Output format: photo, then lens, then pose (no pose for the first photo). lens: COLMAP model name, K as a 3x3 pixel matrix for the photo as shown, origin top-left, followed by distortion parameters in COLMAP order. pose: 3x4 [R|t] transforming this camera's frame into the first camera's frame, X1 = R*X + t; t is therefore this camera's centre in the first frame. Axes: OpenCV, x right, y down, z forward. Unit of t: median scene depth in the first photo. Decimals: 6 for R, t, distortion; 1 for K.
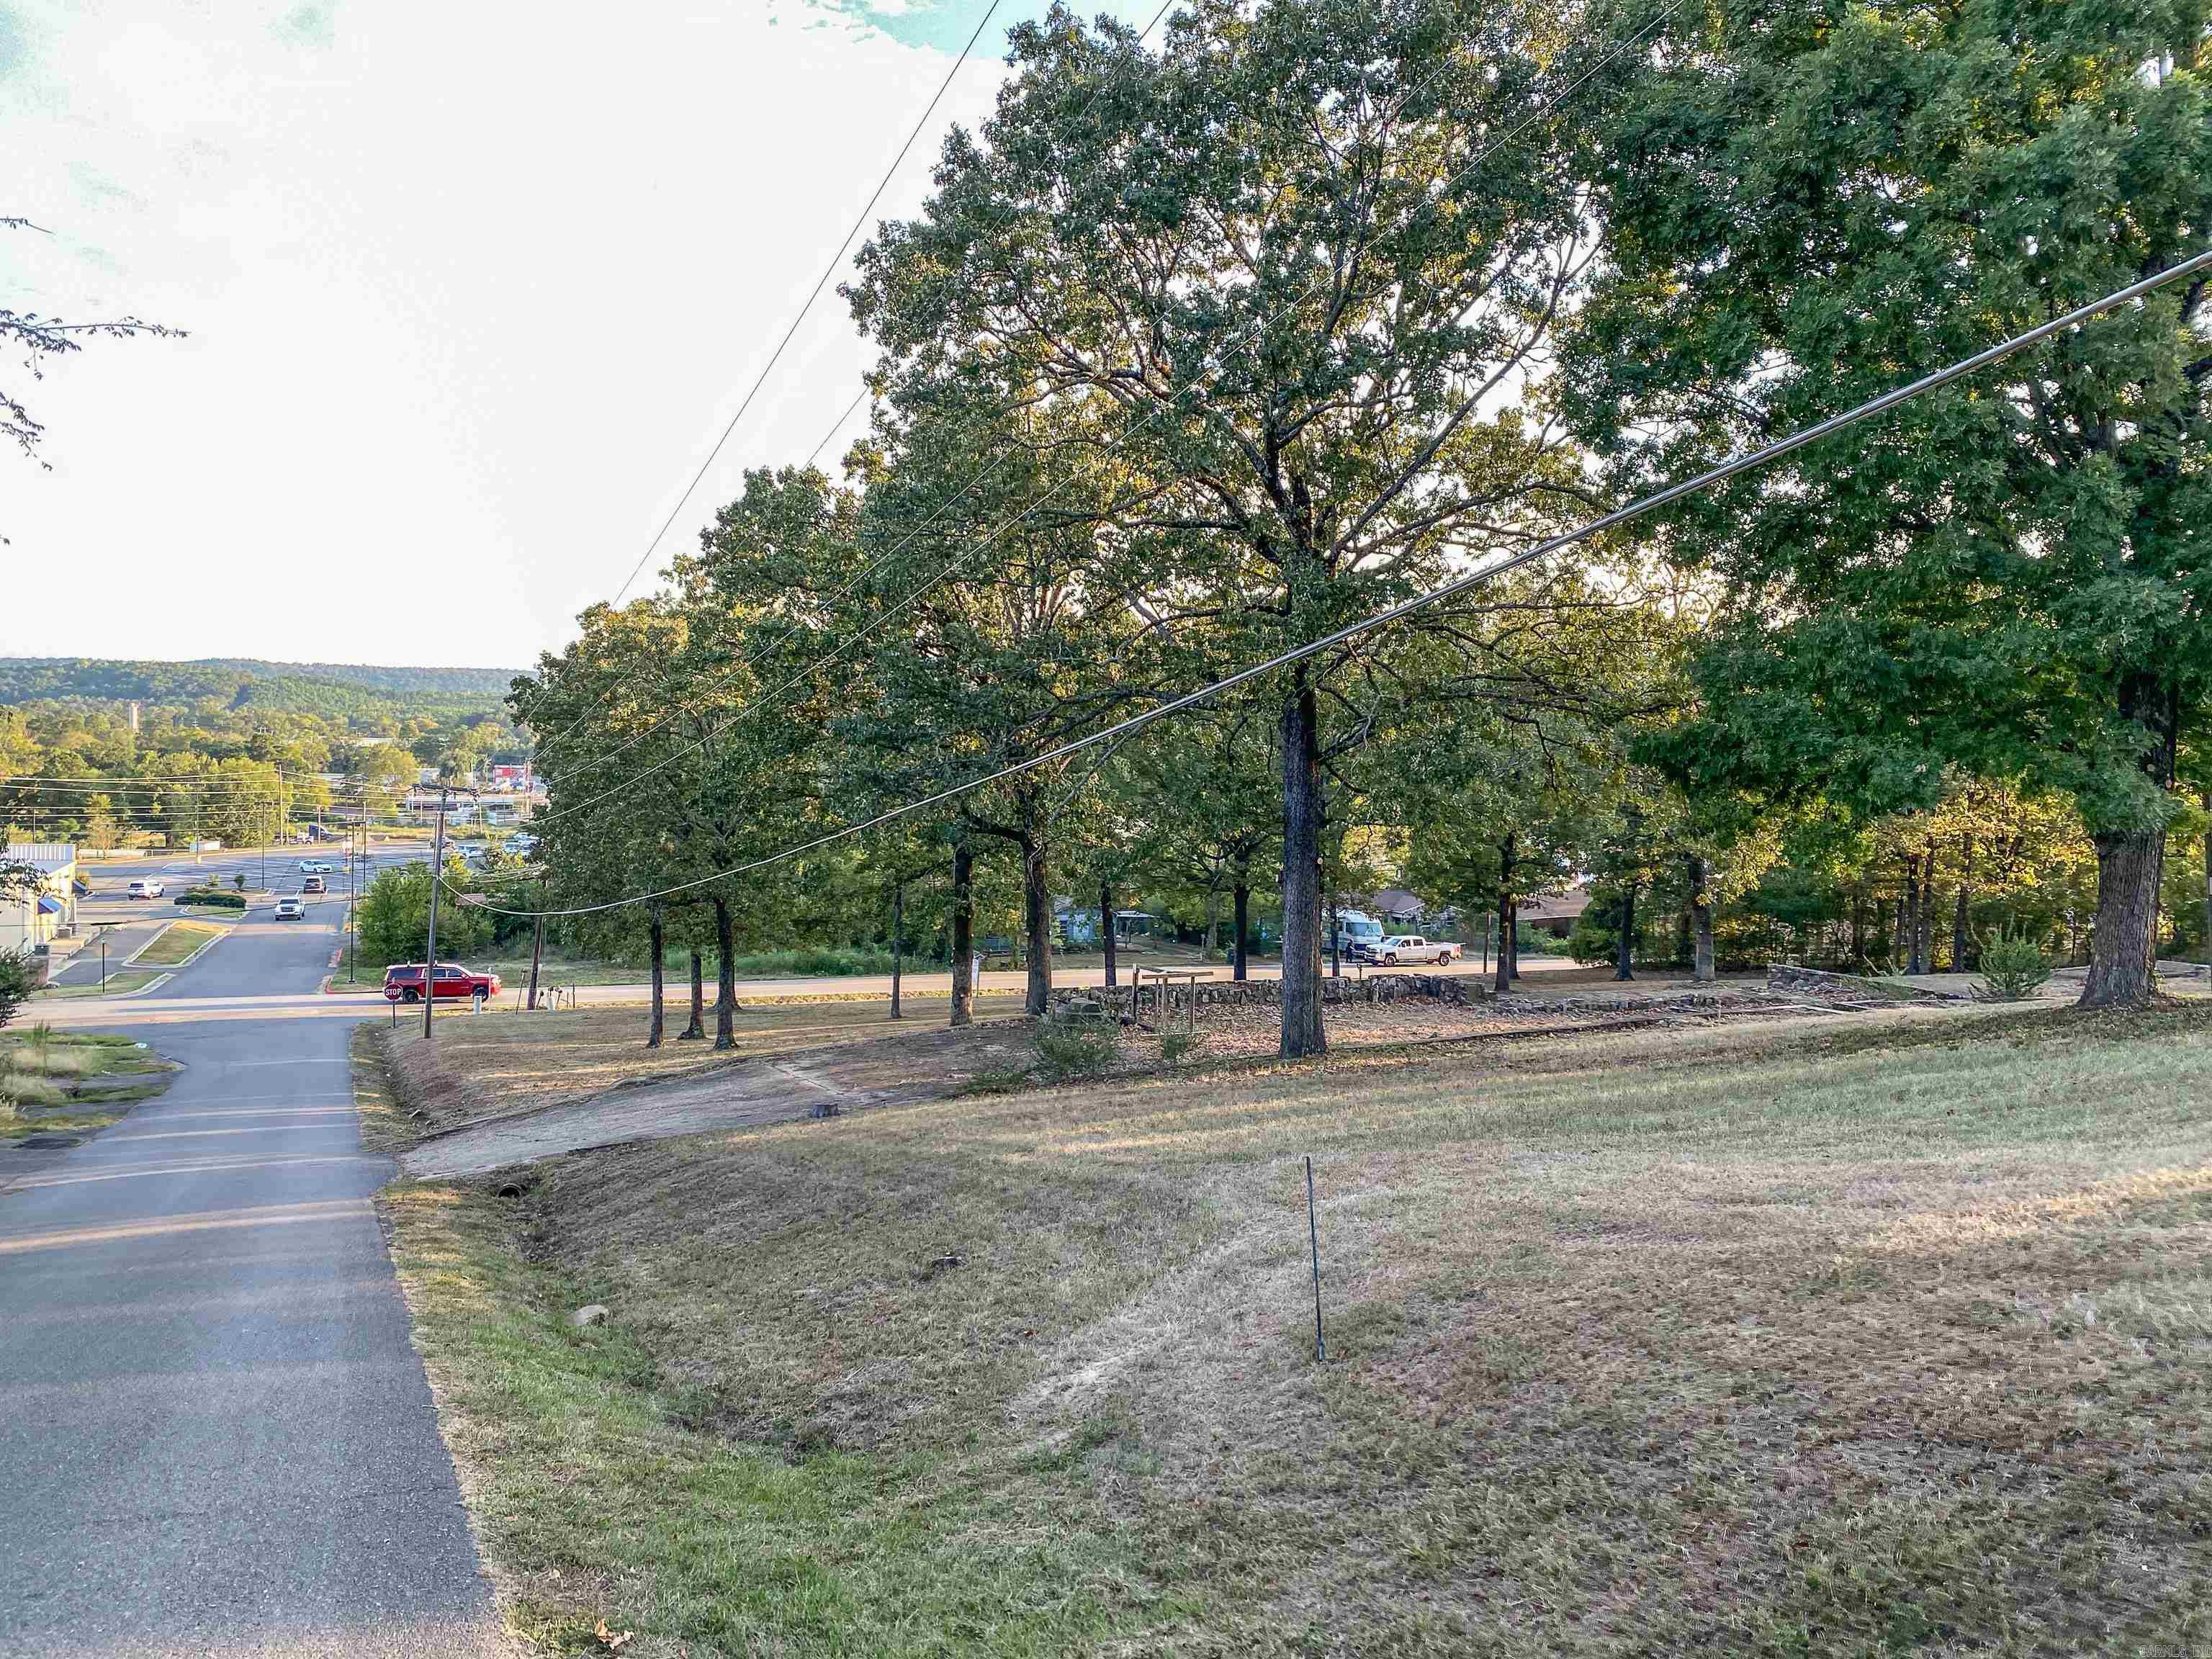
lens RADIAL K [[1644.6, 0, 1104.7], [0, 1644.6, 819.6], [0, 0, 1]] dist [0.057944, -0.038472]
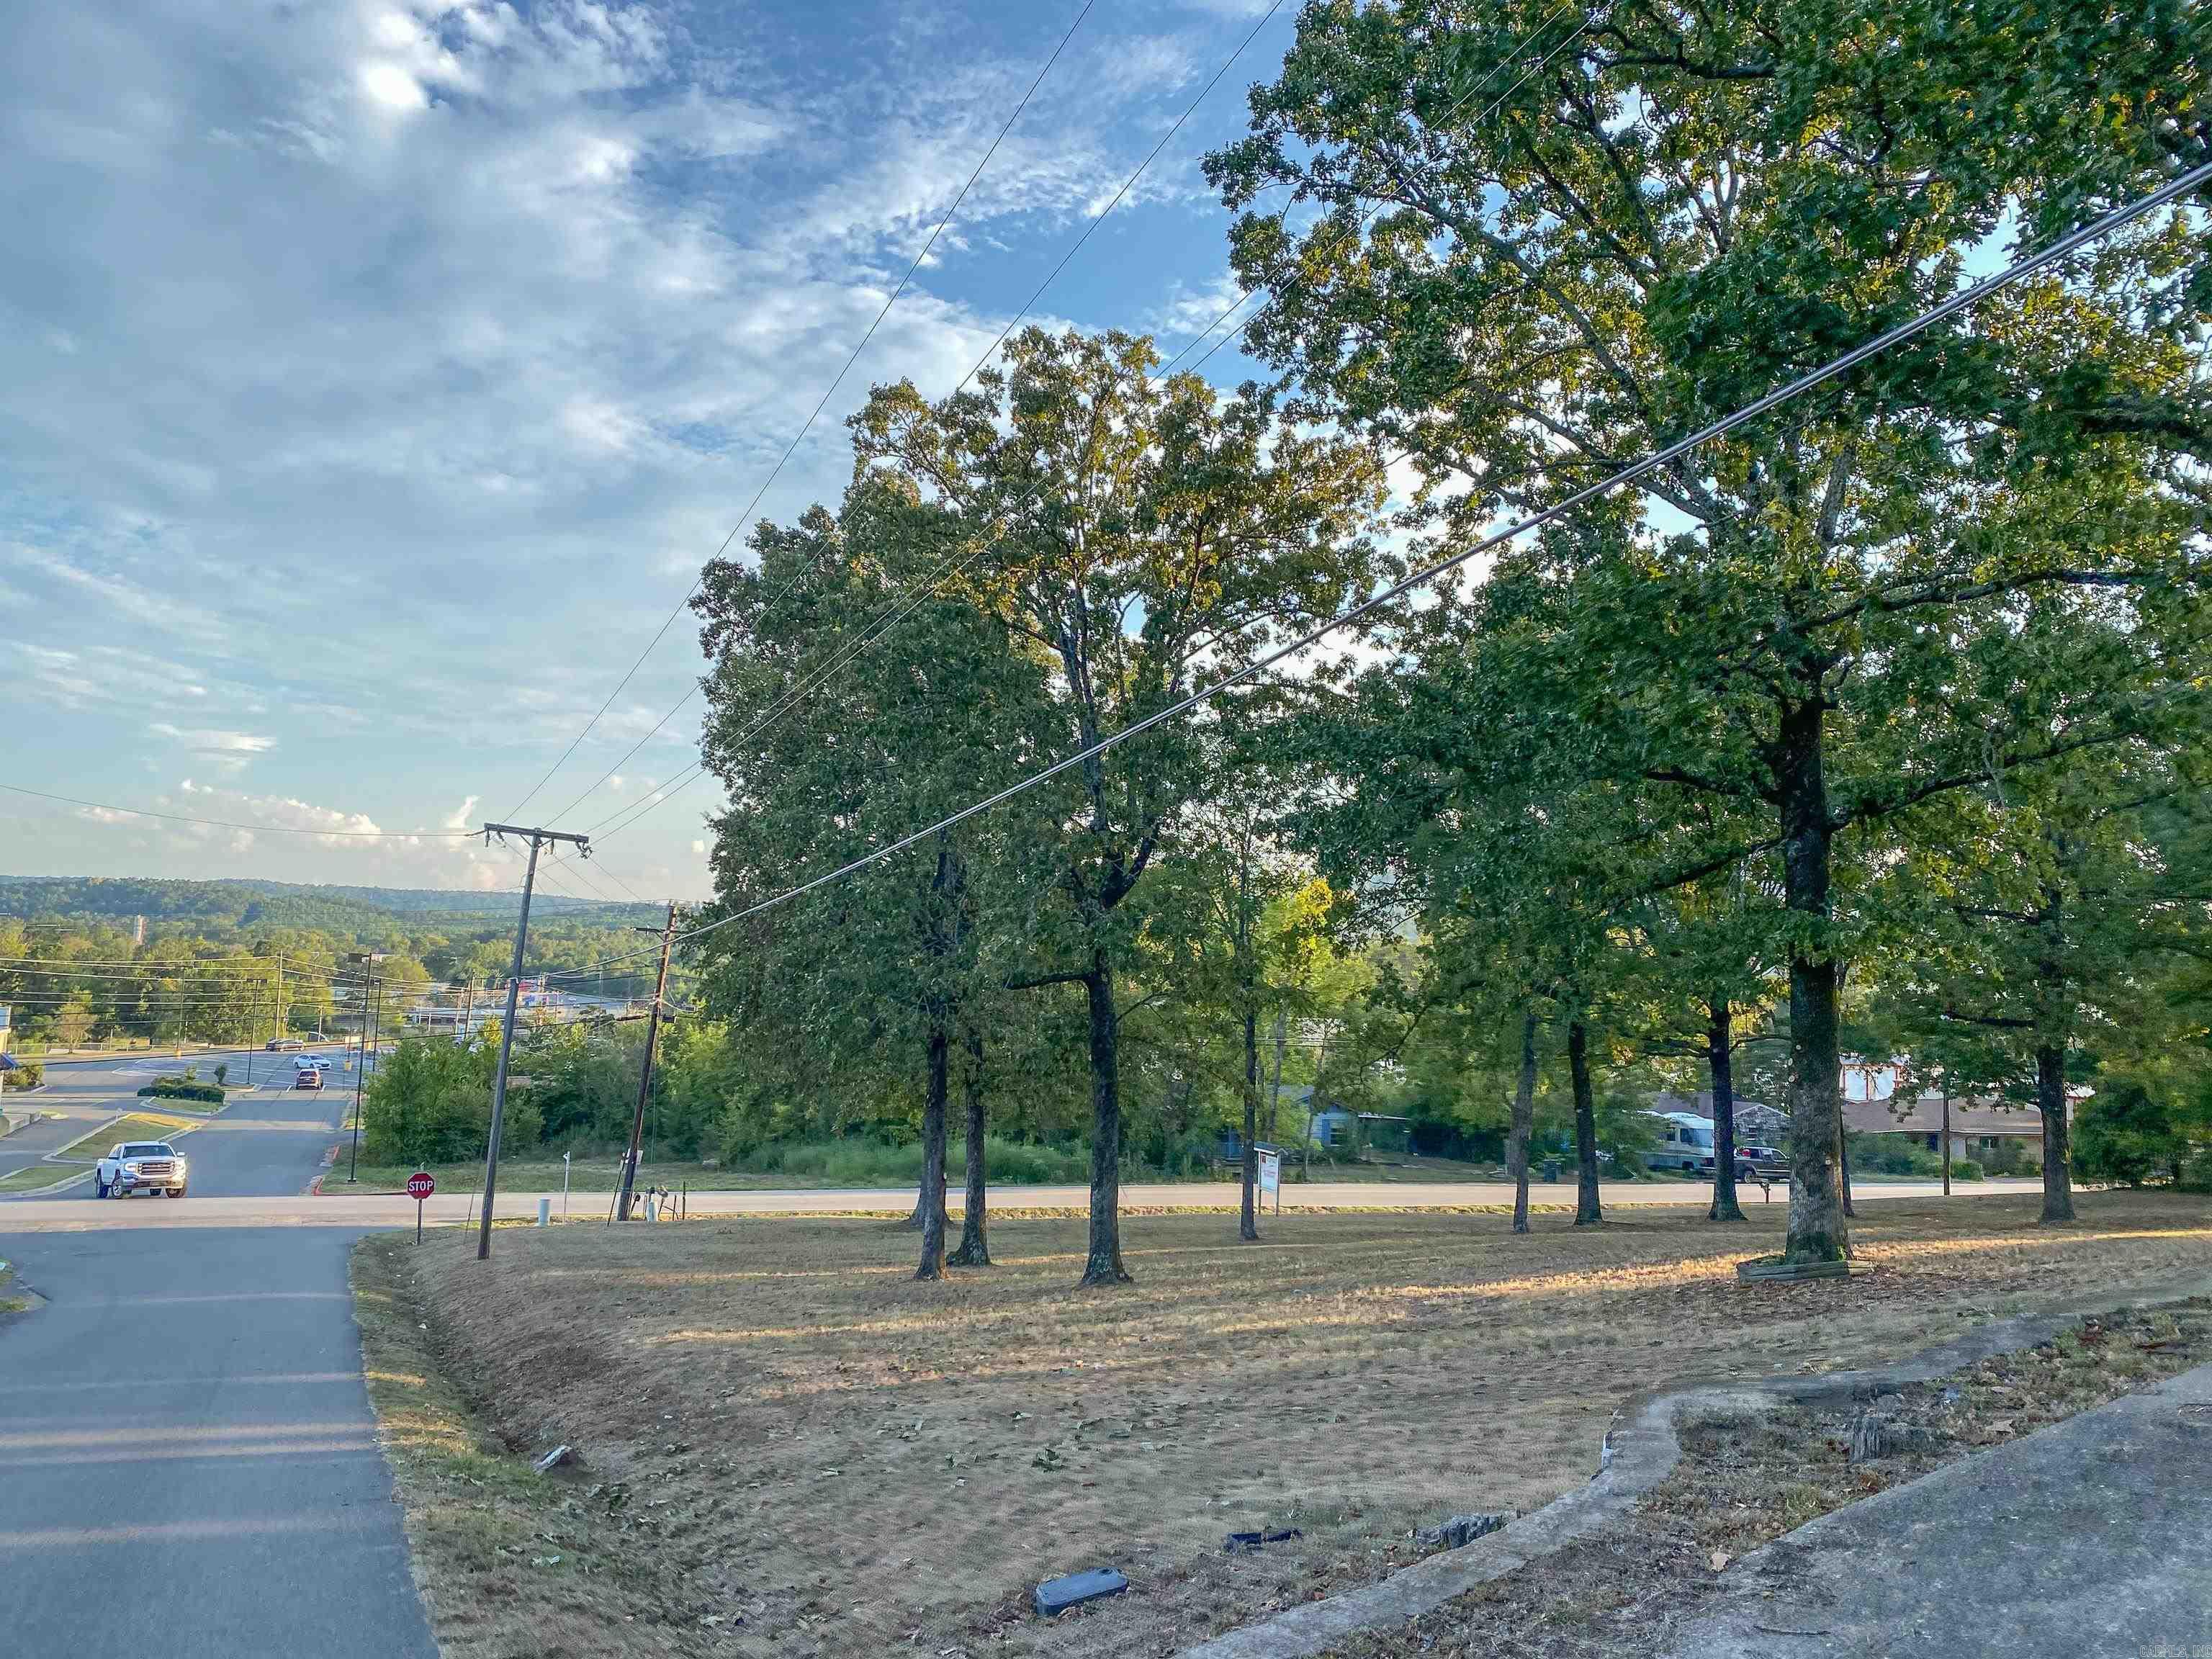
lens RADIAL K [[1670.3, 0, 1106.0], [0, 1670.3, 829.5], [0, 0, 1]] dist [0.060556, -0.054377]
pose [[0.999854, 0.013745, -0.010125, -0.073359], [-0.014964, 0.991103, -0.132256, 0.022522], [0.008217, 0.132388, 0.991164, 0.156230]]
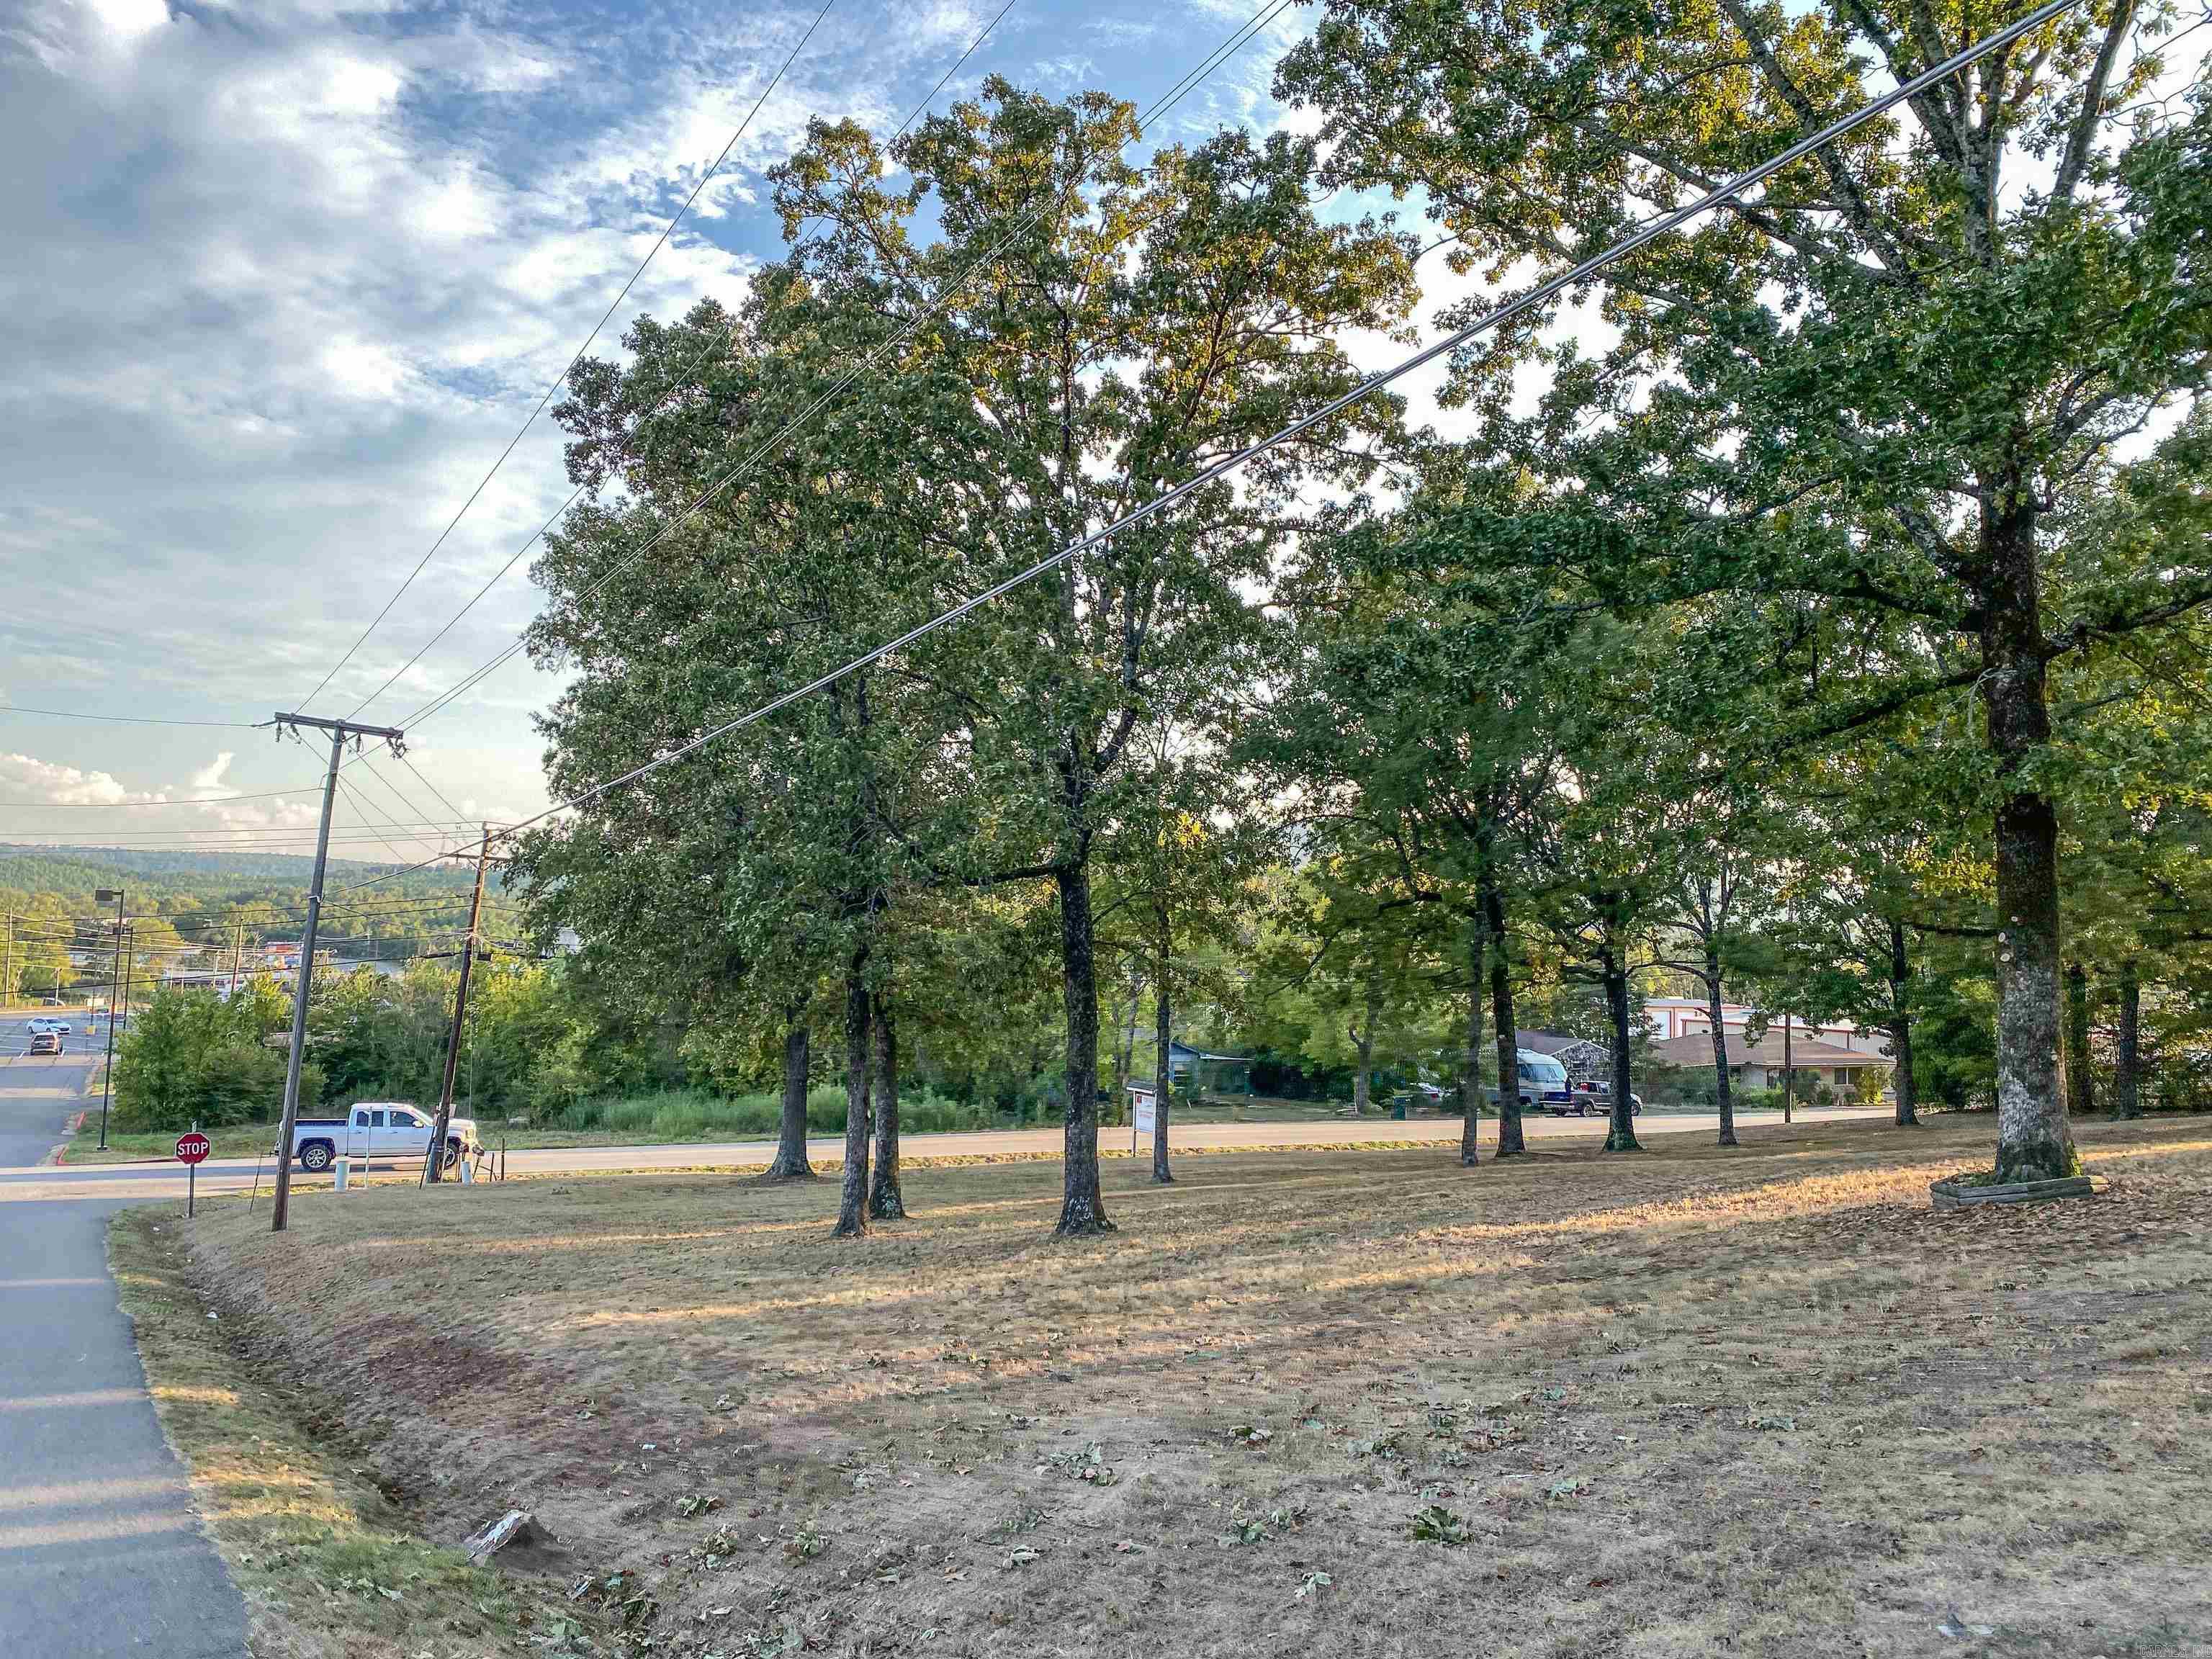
lens RADIAL K [[1644.6, 0, 1104.7], [0, 1644.6, 819.6], [0, 0, 1]] dist [0.057944, -0.038472]
pose [[0.993269, 0.014240, 0.114951, -0.089218], [-0.000898, 0.993331, -0.115296, 0.026860], [-0.115826, 0.114417, 0.986658, 0.188287]]
